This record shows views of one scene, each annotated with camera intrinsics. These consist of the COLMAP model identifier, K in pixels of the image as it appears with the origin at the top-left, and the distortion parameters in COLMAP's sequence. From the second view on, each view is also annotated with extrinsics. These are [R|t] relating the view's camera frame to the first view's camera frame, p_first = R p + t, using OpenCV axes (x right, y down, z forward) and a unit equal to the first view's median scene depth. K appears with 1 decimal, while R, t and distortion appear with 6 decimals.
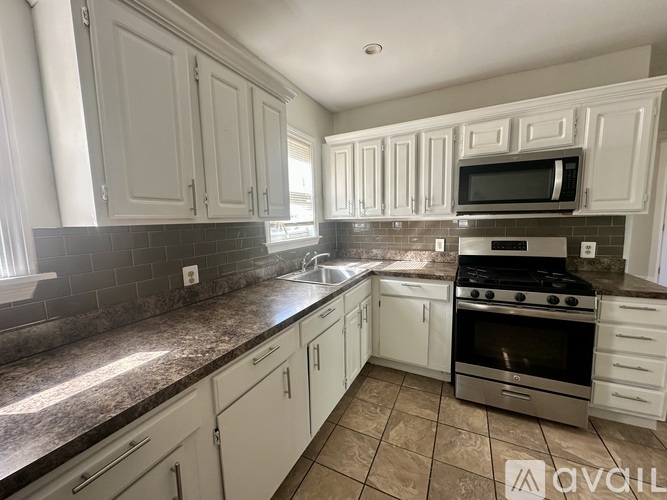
lens RADIAL K [[267.7, 0, 333.5], [0, 267.7, 248.9], [0, 0, 1]] dist [0.003459, 0.000375]
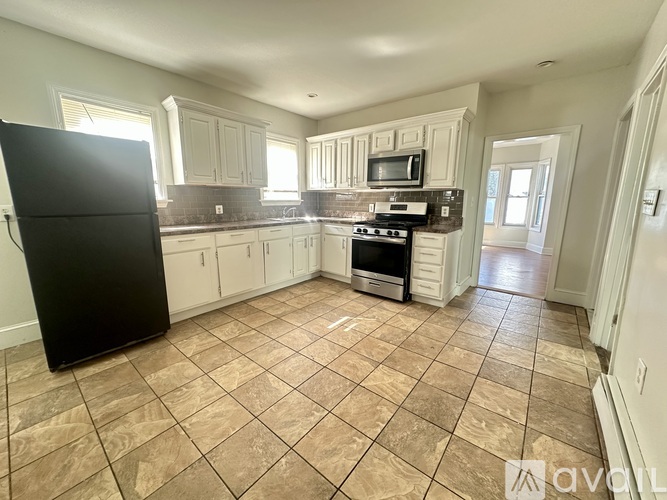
lens RADIAL K [[267.7, 0, 334.2], [0, 267.7, 249.3], [0, 0, 1]] dist [0.003459, 0.000375]
pose [[0.972934, 0.073561, -0.219063, 0.710107], [-0.056339, 0.994884, 0.083856, 0.140467], [0.224111, -0.069244, 0.972101, -0.770835]]
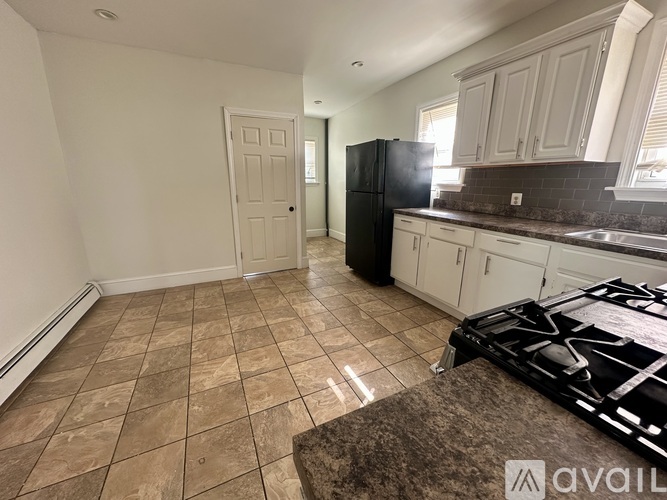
lens RADIAL K [[267.7, 0, 332.2], [0, 267.7, 250.5], [0, 0, 1]] dist [0.003459, 0.000375]
pose [[-0.623791, 0.222387, -0.749286, 1.063266], [-0.075040, 0.937198, 0.340631, -0.057994], [0.777981, 0.268709, -0.567927, 0.837579]]
